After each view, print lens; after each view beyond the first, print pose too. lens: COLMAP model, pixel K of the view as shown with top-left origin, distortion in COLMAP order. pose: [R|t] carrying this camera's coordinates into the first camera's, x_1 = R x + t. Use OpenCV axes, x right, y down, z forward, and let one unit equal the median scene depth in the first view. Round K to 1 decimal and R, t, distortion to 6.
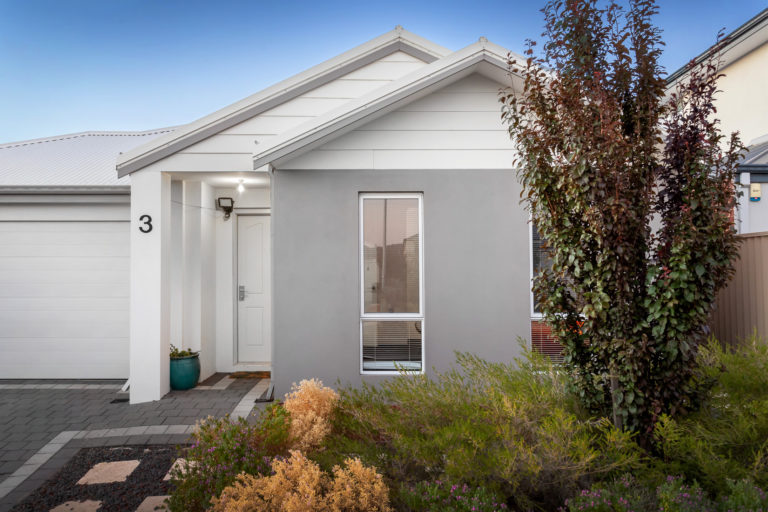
lens RADIAL K [[710.9, 0, 384.0], [0, 710.9, 256.0], [0, 0, 1]] dist [0.002380, 0.000727]
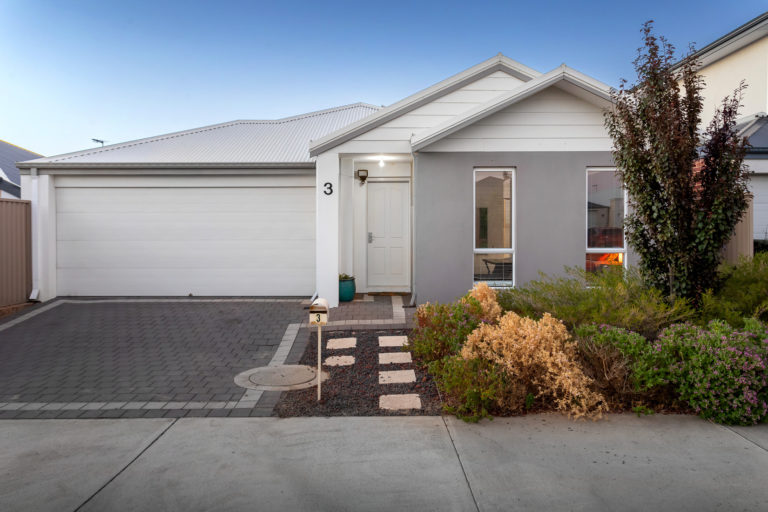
lens RADIAL K [[622.6, 0, 384.0], [0, 622.6, 256.0], [0, 0, 1]] dist [-0.004982, 0.004237]
pose [[0.999873, -0.003207, 0.015629, -0.250443], [0.002212, 0.997996, 0.063242, 0.013812], [-0.015800, -0.063200, 0.997876, -0.319799]]
